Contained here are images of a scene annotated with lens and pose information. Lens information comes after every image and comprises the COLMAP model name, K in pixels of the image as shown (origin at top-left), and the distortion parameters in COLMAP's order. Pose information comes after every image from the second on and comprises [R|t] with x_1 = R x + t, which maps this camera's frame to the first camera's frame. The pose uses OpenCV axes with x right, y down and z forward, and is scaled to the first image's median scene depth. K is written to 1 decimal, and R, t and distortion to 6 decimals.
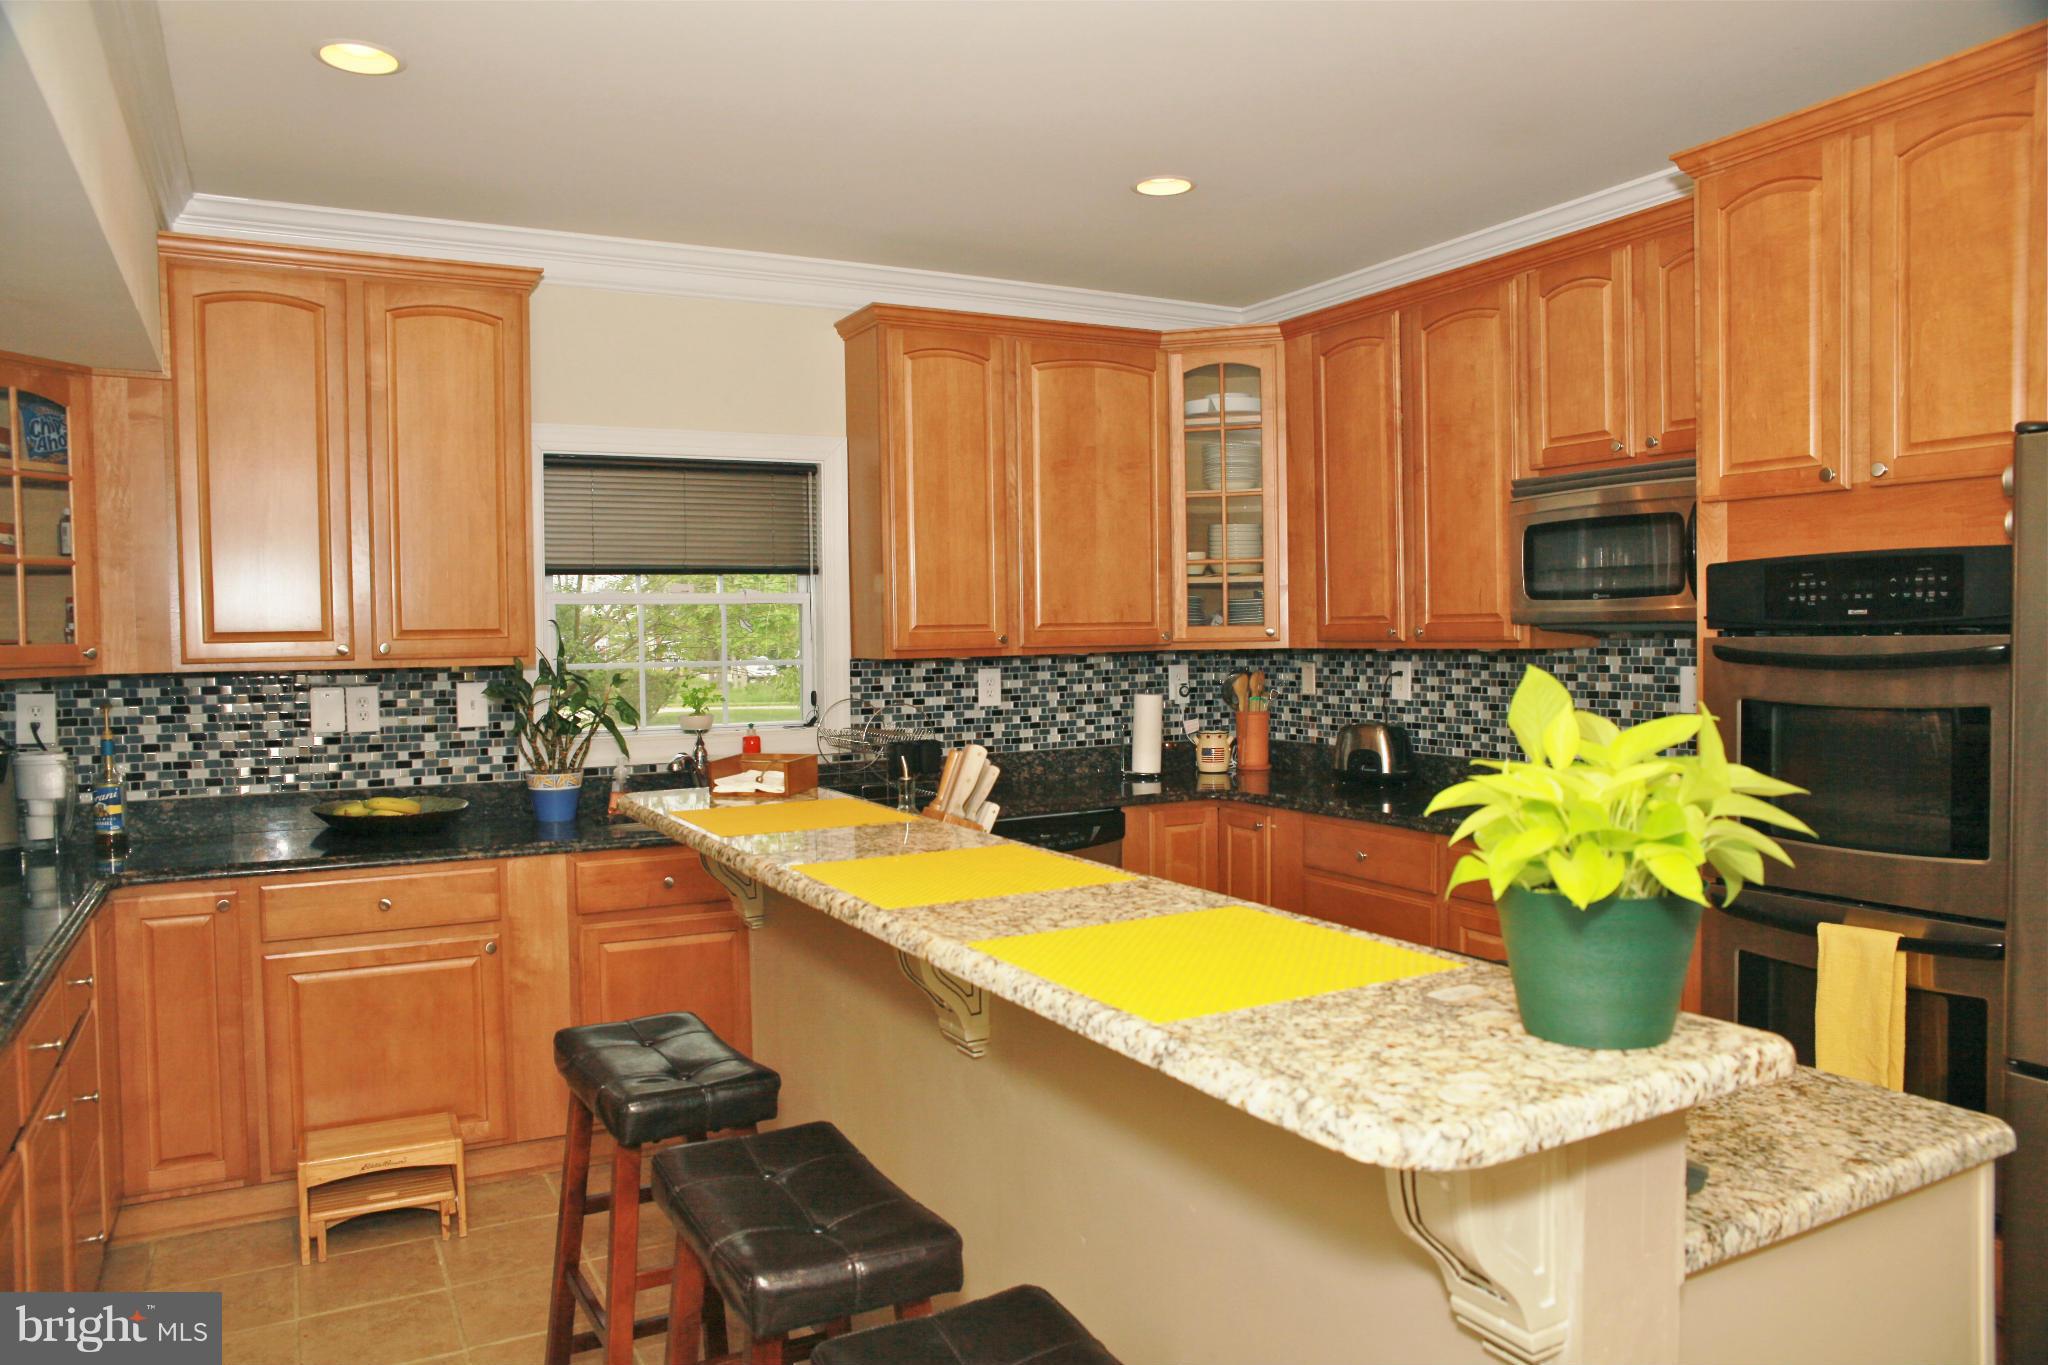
lens RADIAL K [[1382.3, 0, 1013.7], [0, 1382.3, 683.2], [0, 0, 1]] dist [-0.125155, 0.096783]
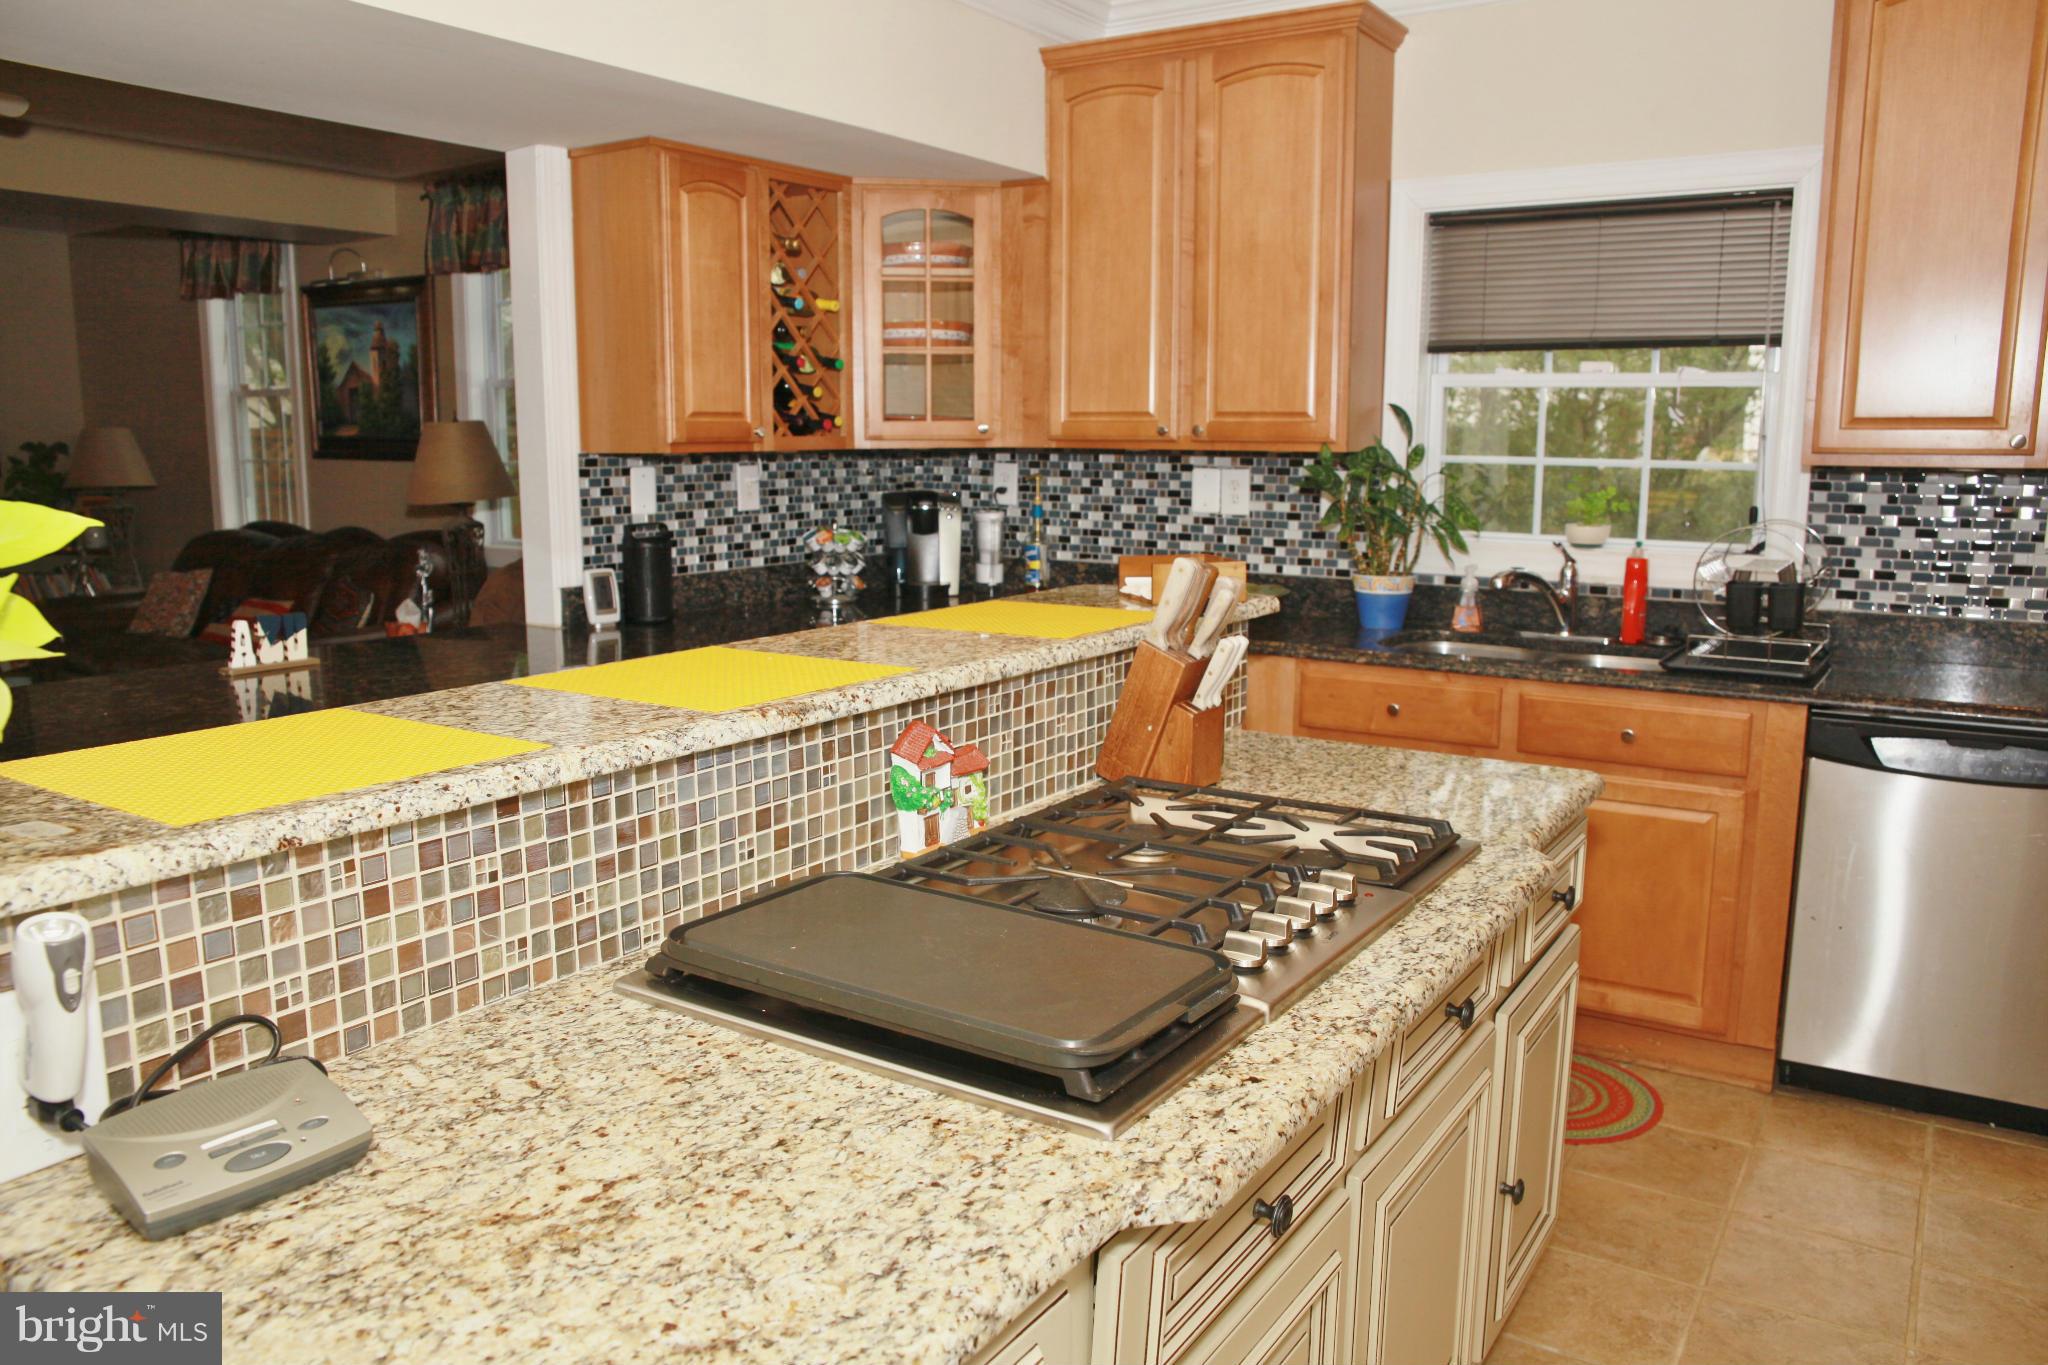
lens RADIAL K [[1460.8, 0, 1018.8], [0, 1460.8, 678.7], [0, 0, 1]] dist [-0.115894, 0.095239]
pose [[0.475045, 0.161038, -0.865101, 0.390588], [-0.042279, 0.986153, 0.160355, -0.010169], [0.878945, -0.039600, 0.475276, 0.331456]]
